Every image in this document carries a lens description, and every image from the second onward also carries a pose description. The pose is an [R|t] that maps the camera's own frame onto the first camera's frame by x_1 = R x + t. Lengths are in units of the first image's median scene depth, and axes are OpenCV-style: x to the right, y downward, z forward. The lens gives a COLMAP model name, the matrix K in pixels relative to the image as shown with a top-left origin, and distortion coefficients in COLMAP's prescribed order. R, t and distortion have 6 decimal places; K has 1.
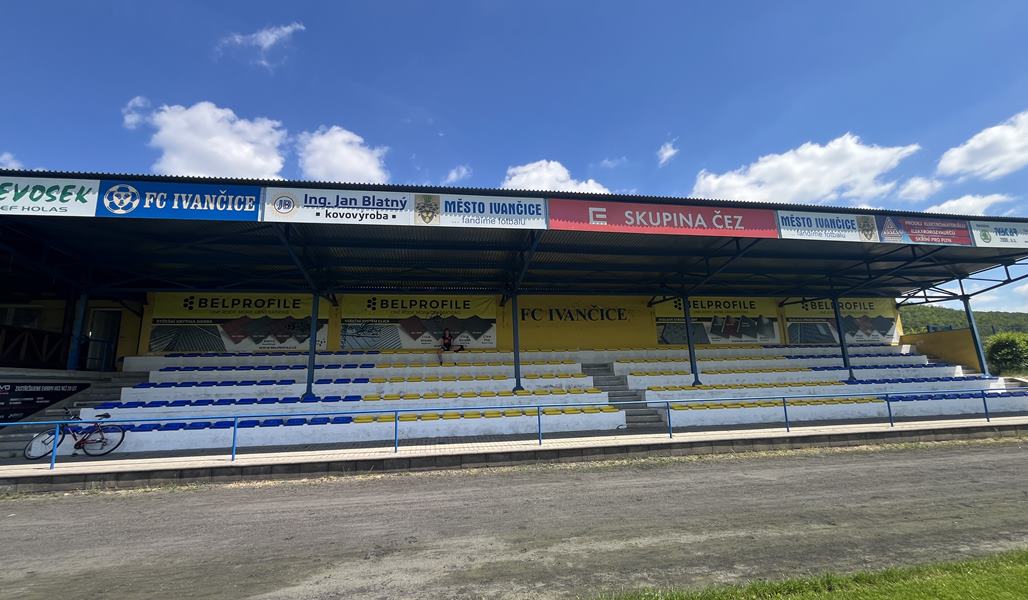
lens RADIAL K [[459.7, 0, 510.6], [0, 459.7, 299.3], [0, 0, 1]] dist [-0.006168, -0.000435]
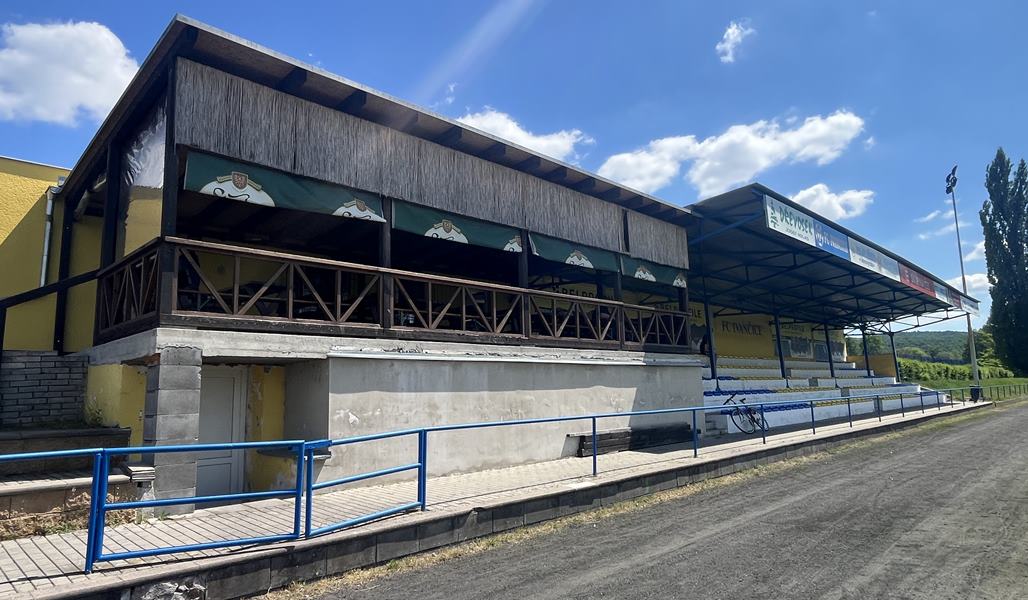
lens RADIAL K [[628.8, 0, 505.2], [0, 628.8, 295.4], [0, 0, 1]] dist [0.003587, 0.006664]
pose [[0.812933, 0.092004, 0.575044, -1.223962], [-0.096845, 0.995050, -0.022294, 0.040816], [-0.574249, -0.037566, 0.817819, 0.010784]]
